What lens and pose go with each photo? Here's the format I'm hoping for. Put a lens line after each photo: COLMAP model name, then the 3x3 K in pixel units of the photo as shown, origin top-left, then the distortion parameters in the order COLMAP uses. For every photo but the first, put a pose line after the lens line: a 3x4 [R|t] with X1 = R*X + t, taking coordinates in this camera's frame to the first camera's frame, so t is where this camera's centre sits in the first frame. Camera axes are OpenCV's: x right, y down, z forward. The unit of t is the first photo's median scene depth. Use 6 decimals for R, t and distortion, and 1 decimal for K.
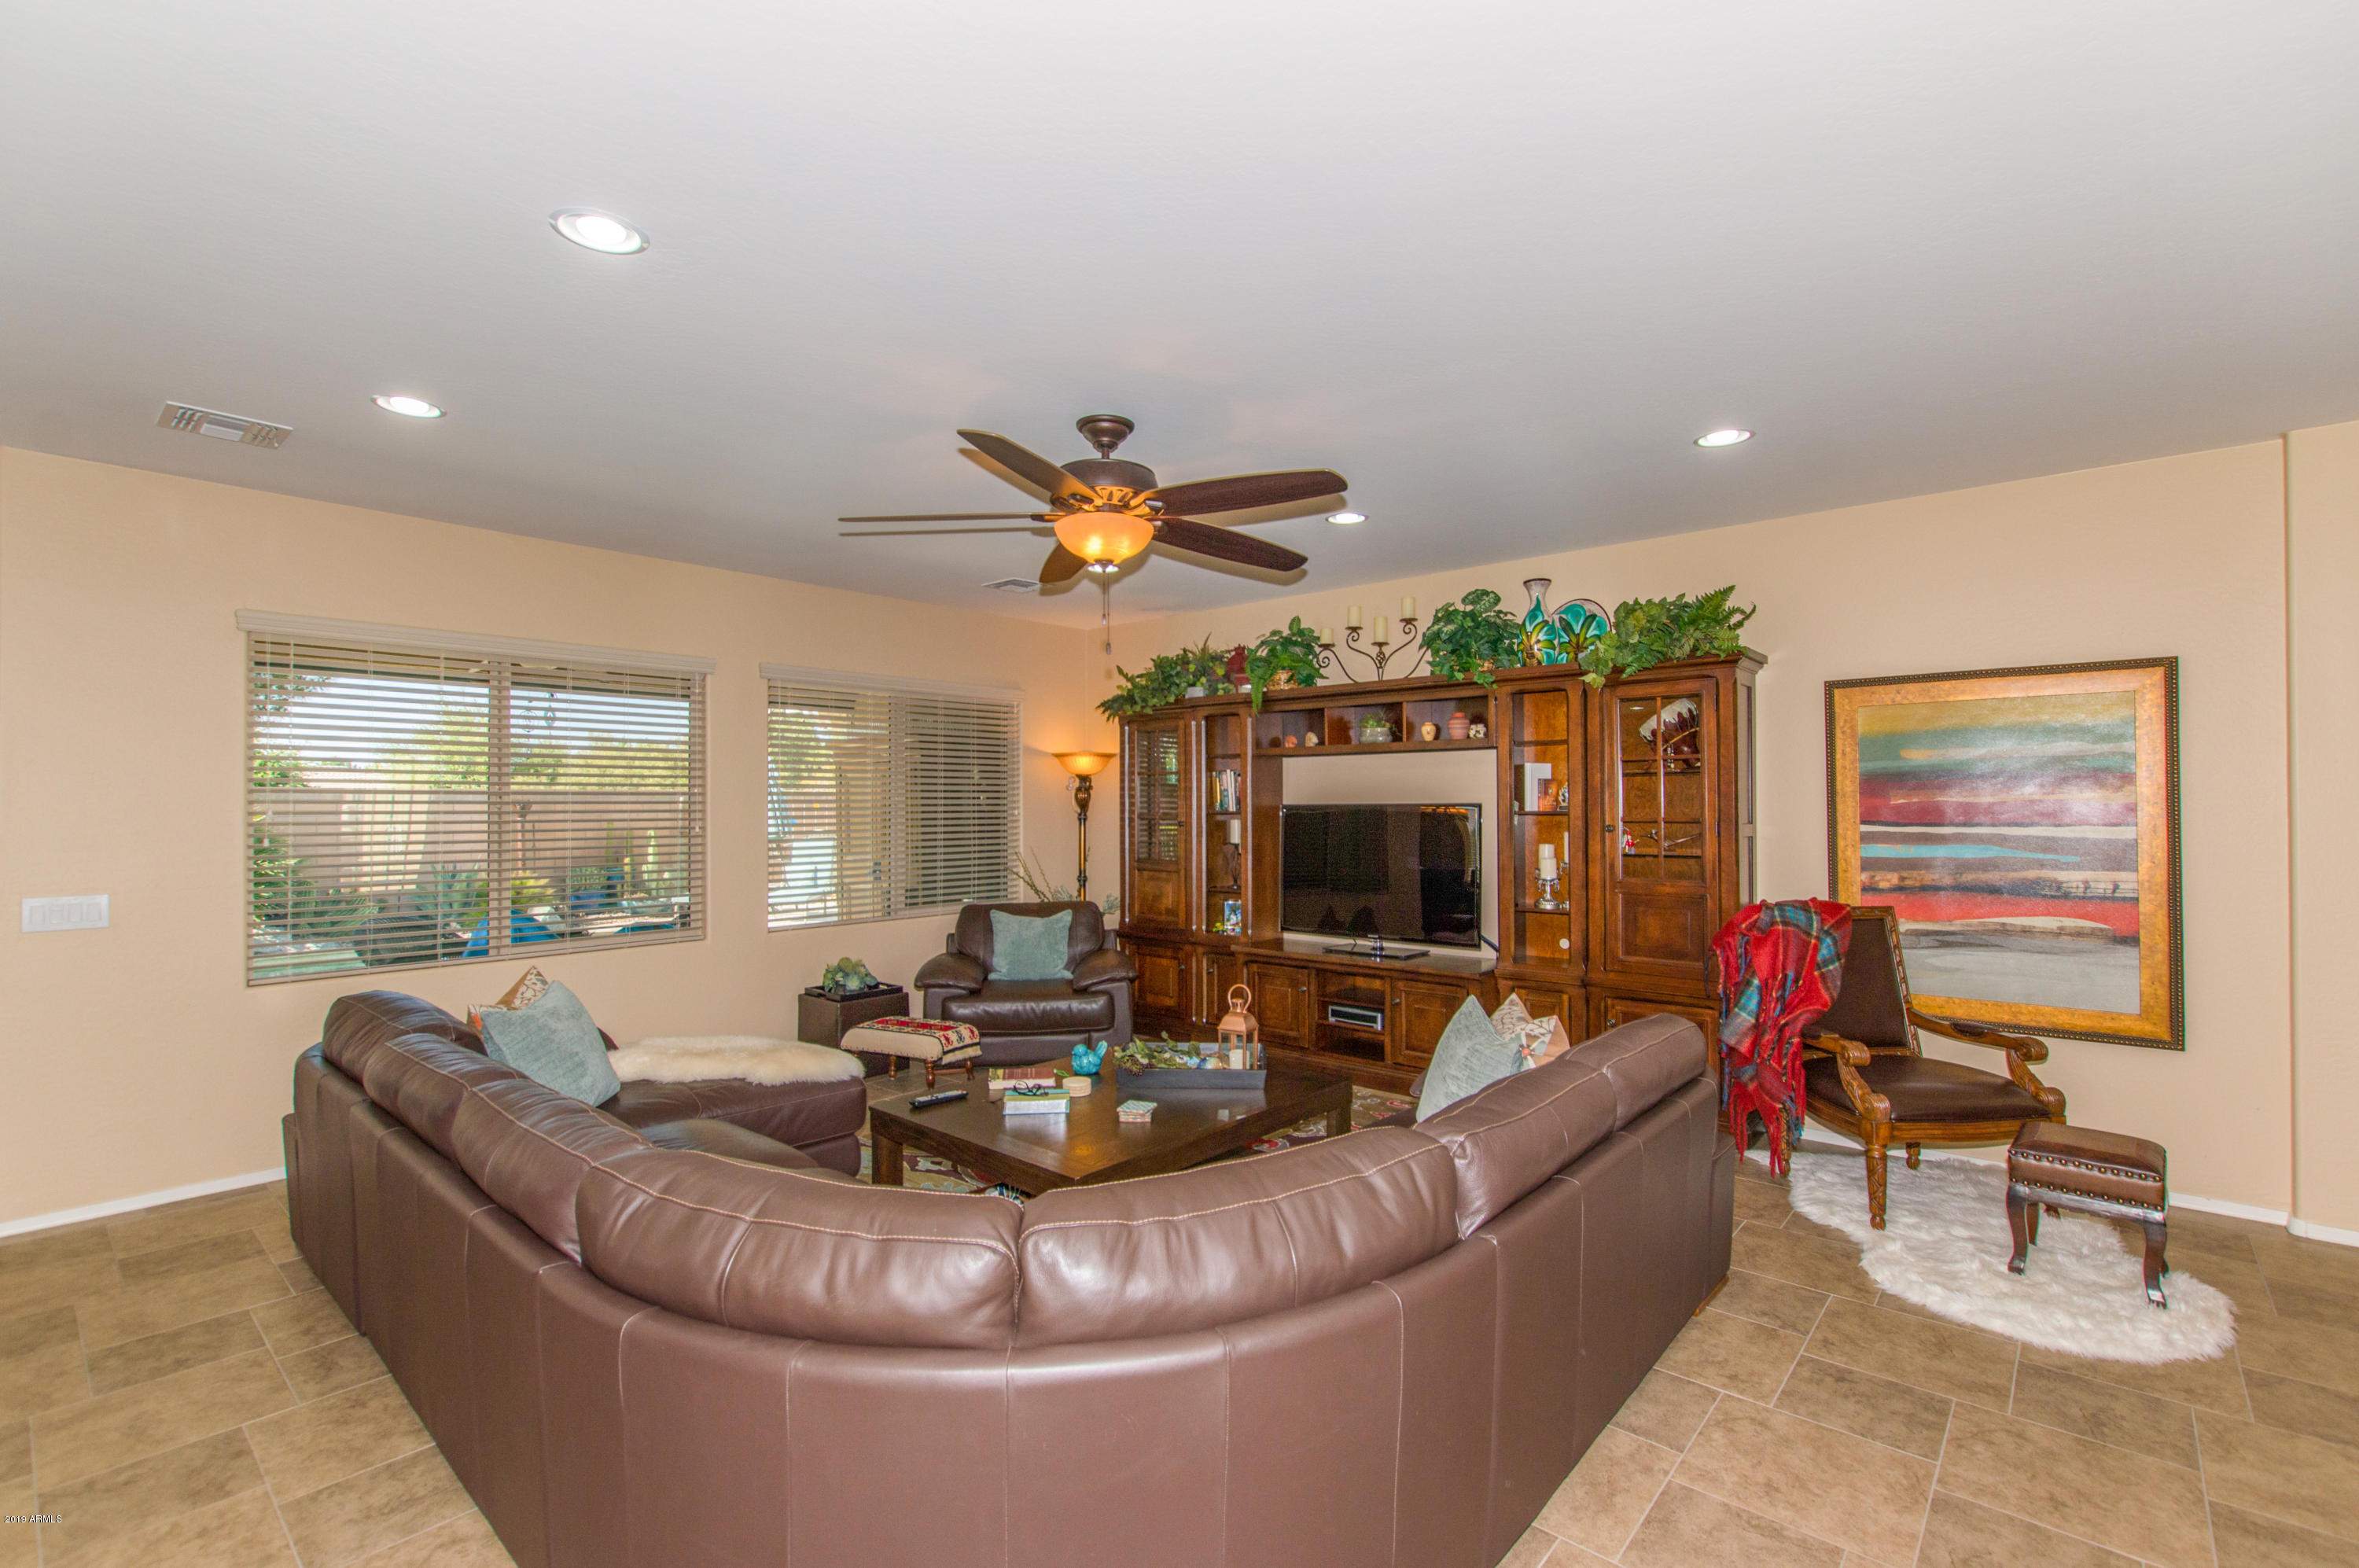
lens RADIAL K [[1036.1, 0, 1185.0], [0, 1036.1, 793.8], [0, 0, 1]] dist [-0.001558, -0.000420]
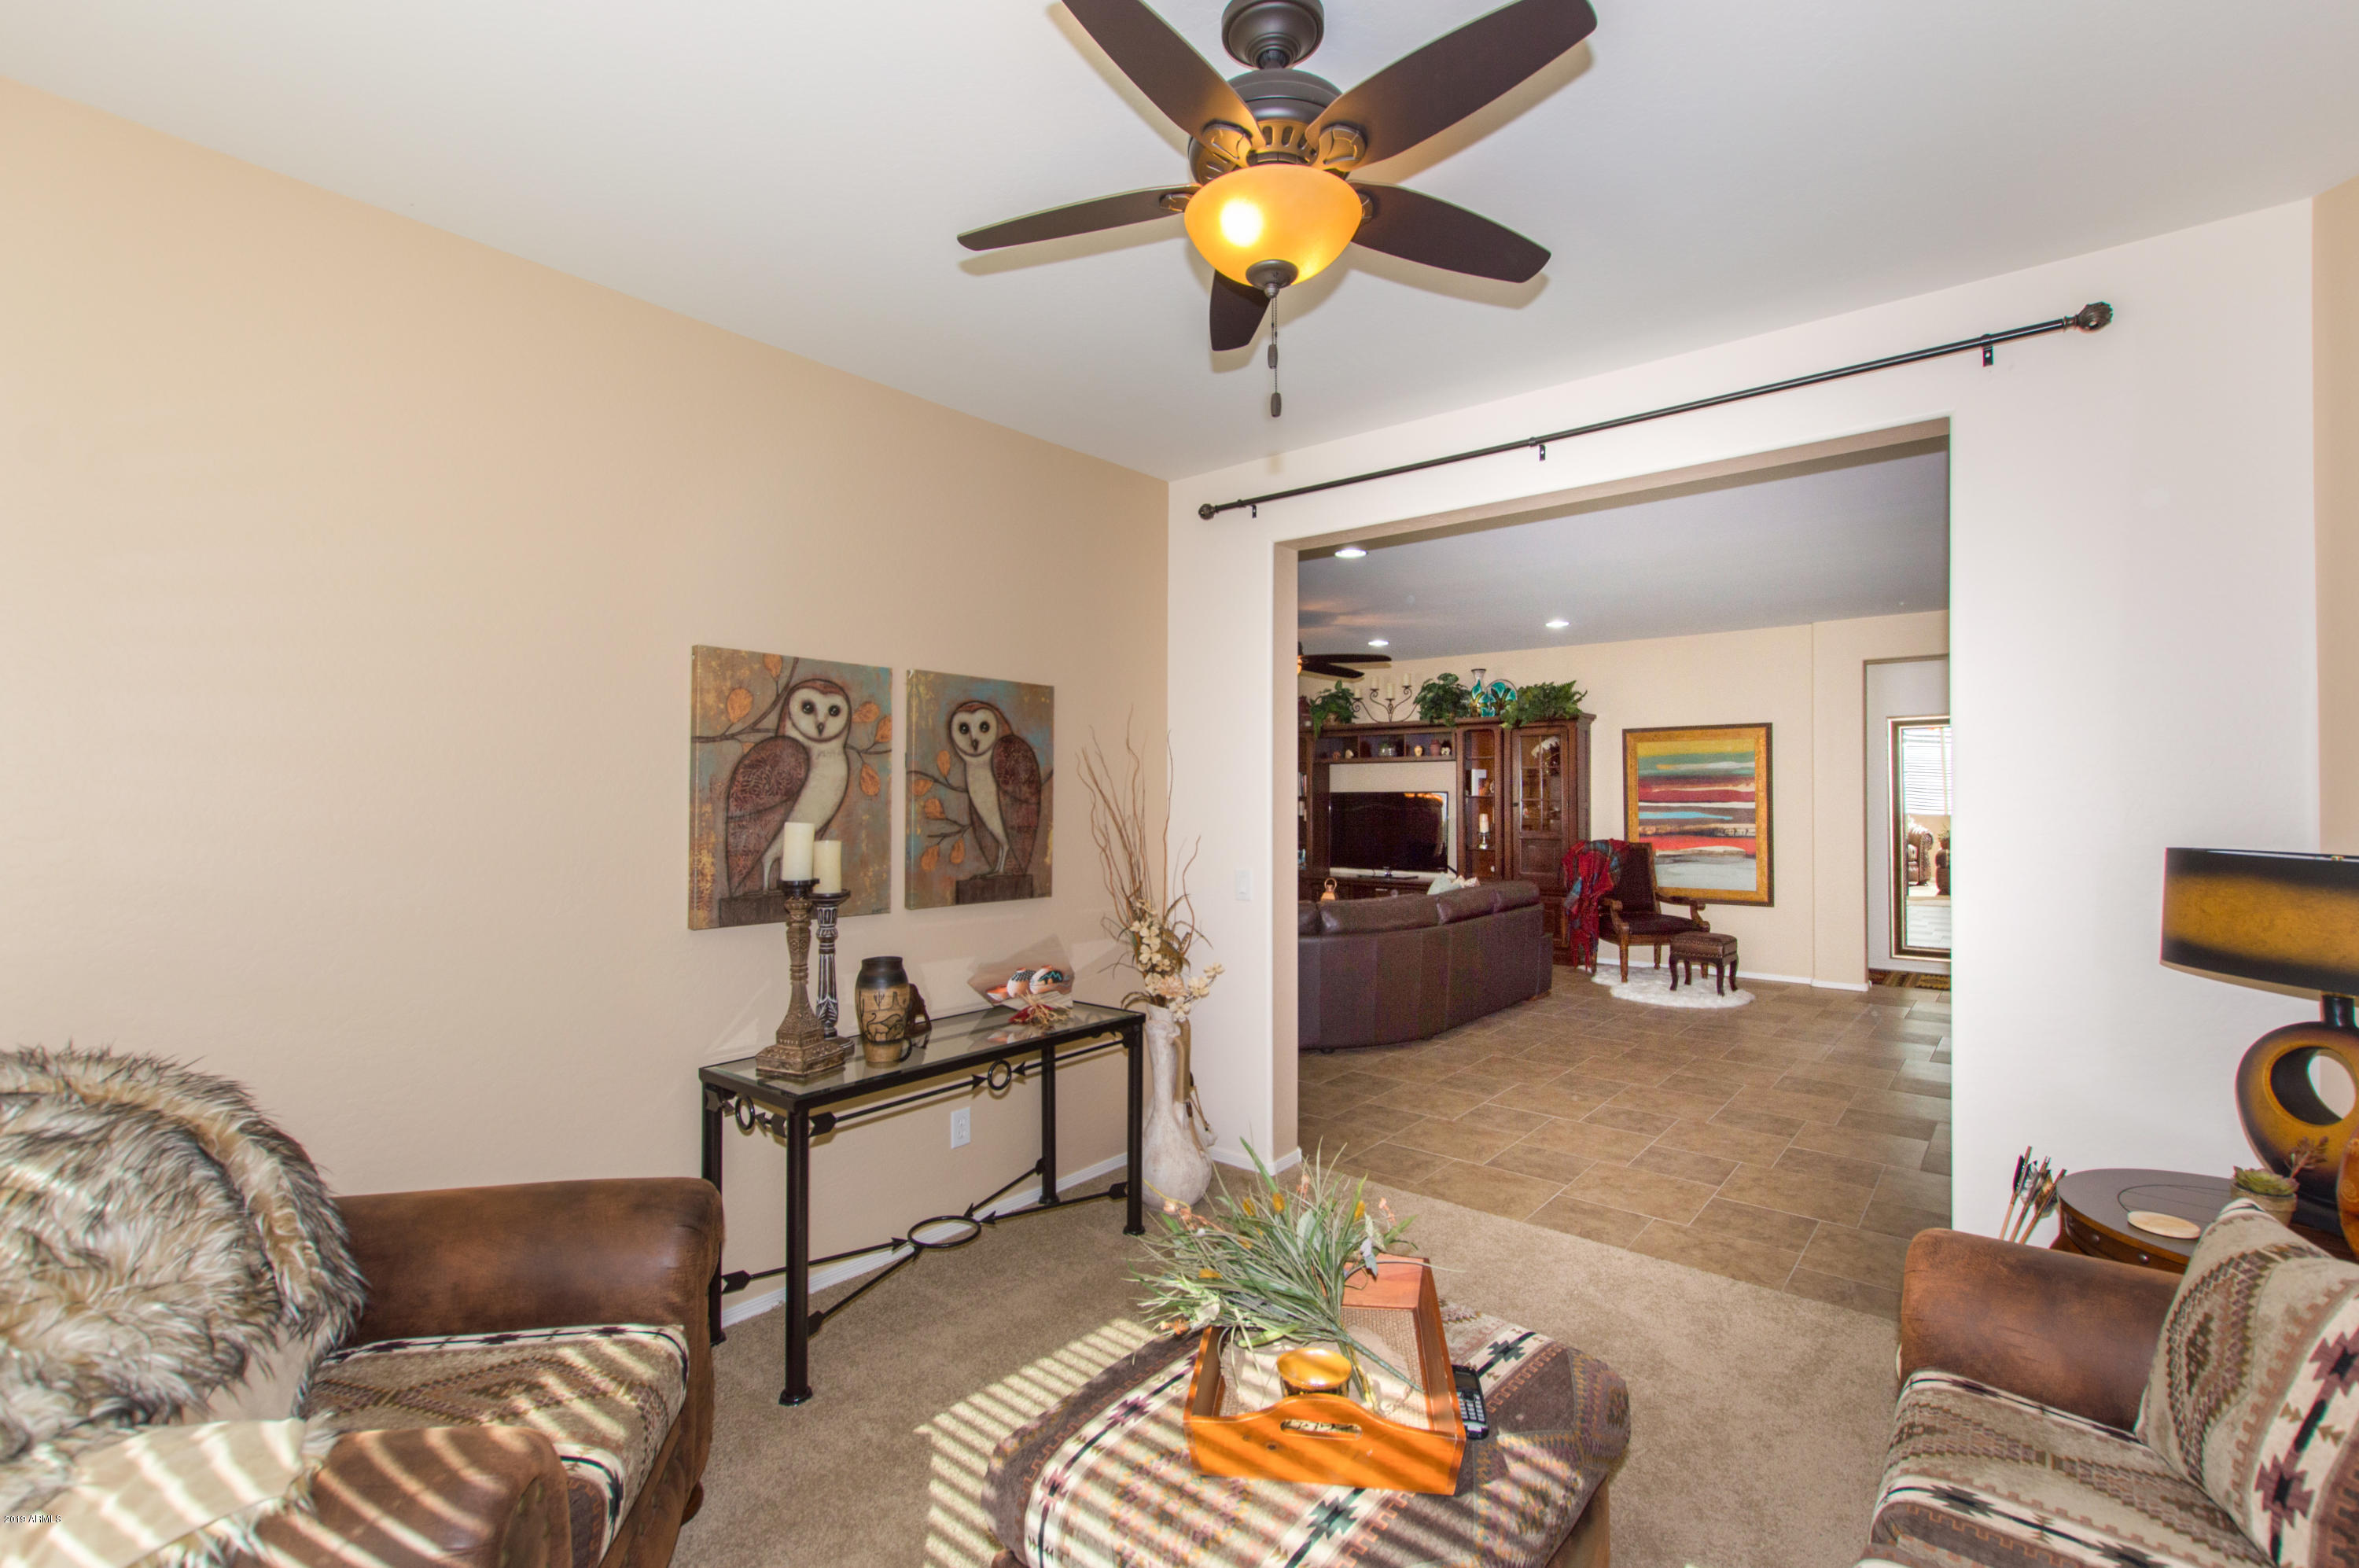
lens RADIAL K [[1036.1, 0, 1185.0], [0, 1036.1, 793.8], [0, 0, 1]] dist [-0.001558, -0.000420]
pose [[0.999687, 0.002097, 0.024916, -0.217629], [-0.002231, 0.999983, 0.005332, 0.004434], [-0.024904, -0.005386, 0.999675, -0.798230]]
